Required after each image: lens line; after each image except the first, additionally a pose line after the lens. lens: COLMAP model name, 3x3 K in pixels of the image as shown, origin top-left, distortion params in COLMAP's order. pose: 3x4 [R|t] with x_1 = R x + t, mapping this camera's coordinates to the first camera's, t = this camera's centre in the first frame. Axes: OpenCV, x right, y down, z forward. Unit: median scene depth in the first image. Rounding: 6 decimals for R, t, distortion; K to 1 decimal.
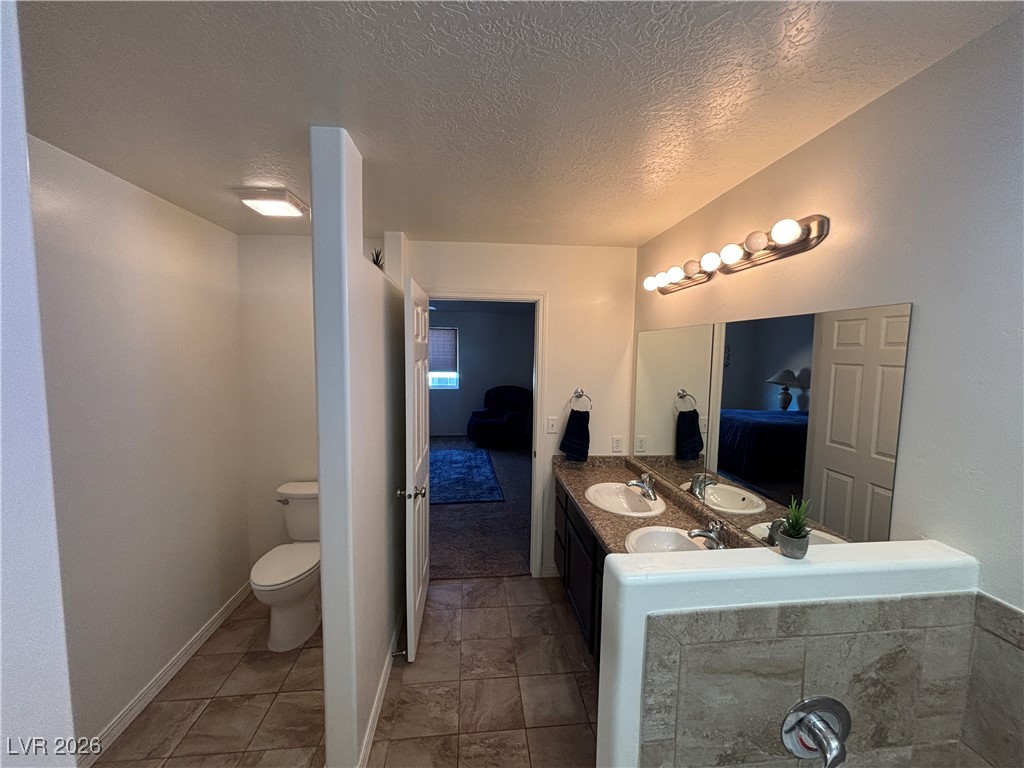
lens RADIAL K [[412.8, 0, 510.7], [0, 412.8, 387.6], [0, 0, 1]] dist [0.005477, 0.000054]
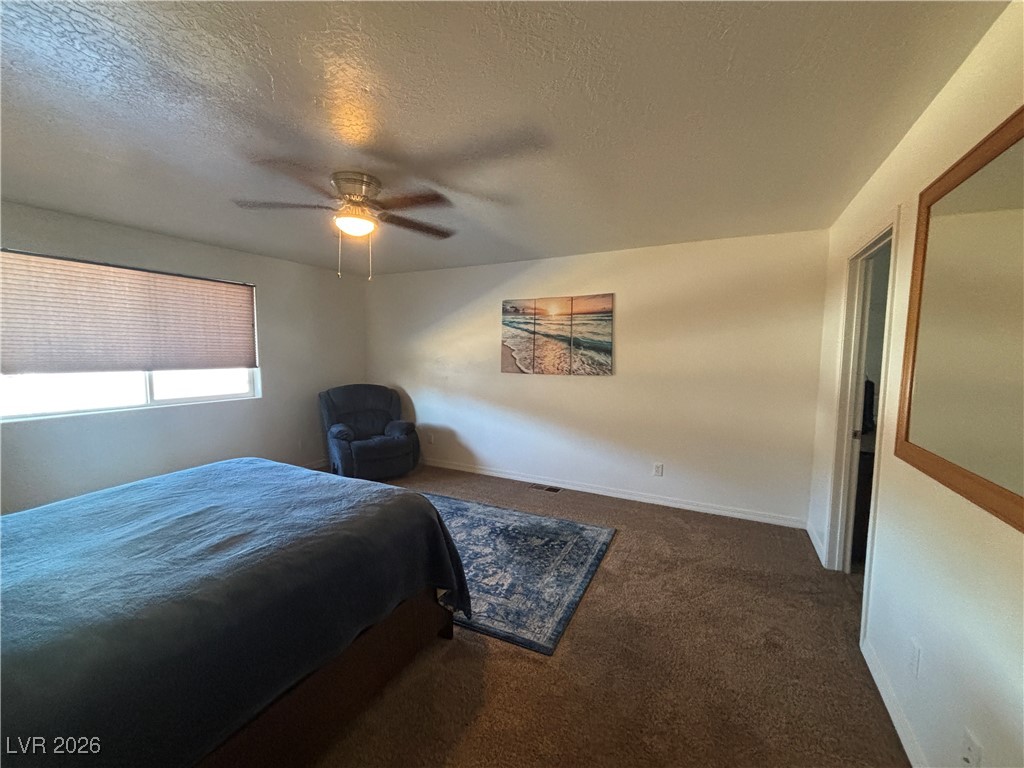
lens RADIAL K [[412.8, 0, 515.3], [0, 412.8, 388.4], [0, 0, 1]] dist [0.005477, 0.000054]
pose [[0.539341, -0.081448, 0.838139, -2.742810], [0.069253, 0.996230, 0.052247, -0.100573], [-0.839235, 0.029865, 0.542949, 2.881763]]
